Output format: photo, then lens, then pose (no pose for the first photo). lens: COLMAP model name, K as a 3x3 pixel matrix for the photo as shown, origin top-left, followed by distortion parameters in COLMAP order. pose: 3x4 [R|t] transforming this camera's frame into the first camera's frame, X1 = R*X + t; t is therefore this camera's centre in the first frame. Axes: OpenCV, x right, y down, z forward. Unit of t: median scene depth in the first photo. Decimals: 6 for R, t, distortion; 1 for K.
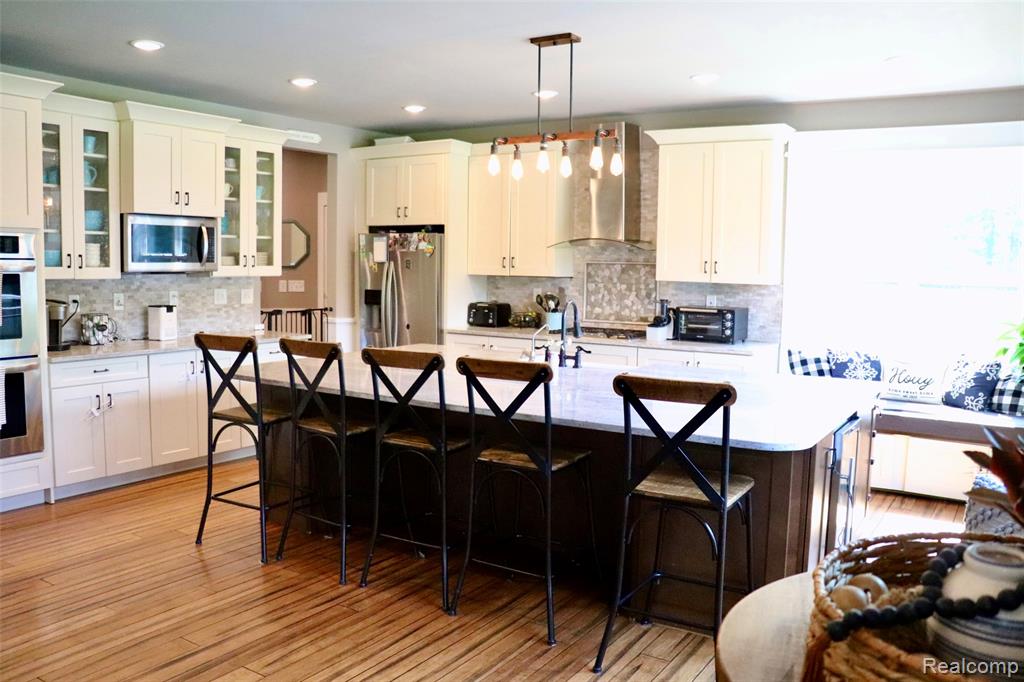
lens RADIAL K [[846.0, 0, 513.6], [0, 846.0, 342.9], [0, 0, 1]] dist [-0.181780, 0.149519]
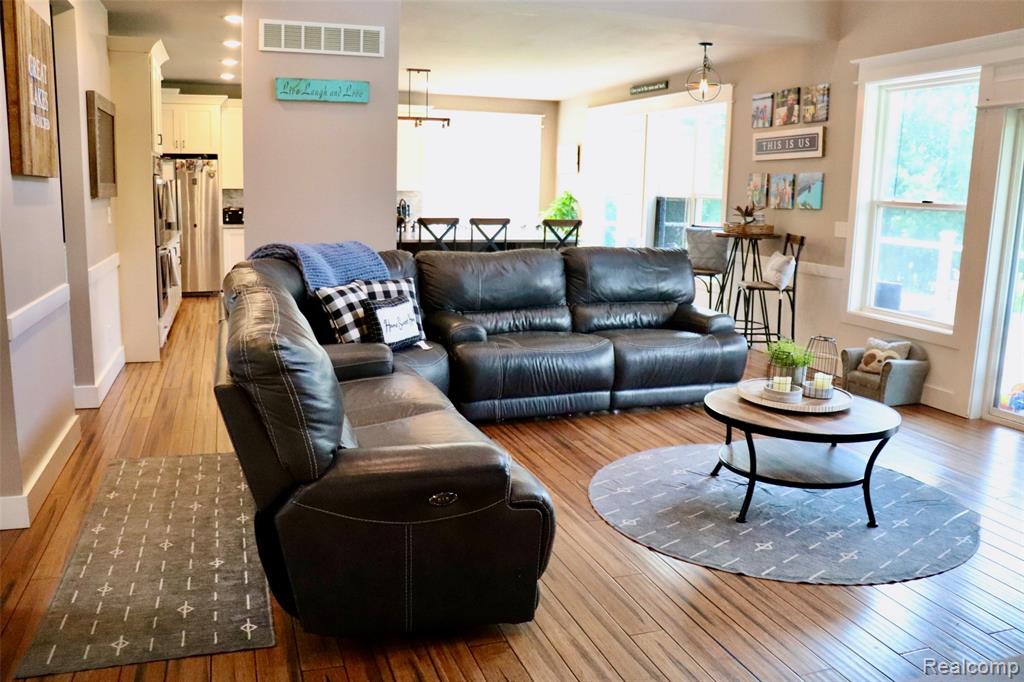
lens RADIAL K [[846.0, 0, 510.1], [0, 846.0, 343.2], [0, 0, 1]] dist [-0.181780, 0.149519]
pose [[0.637449, -0.139393, 0.757779, -0.883487], [0.061623, 0.989572, 0.130194, 0.029959], [-0.768025, -0.036295, 0.639391, -0.316772]]
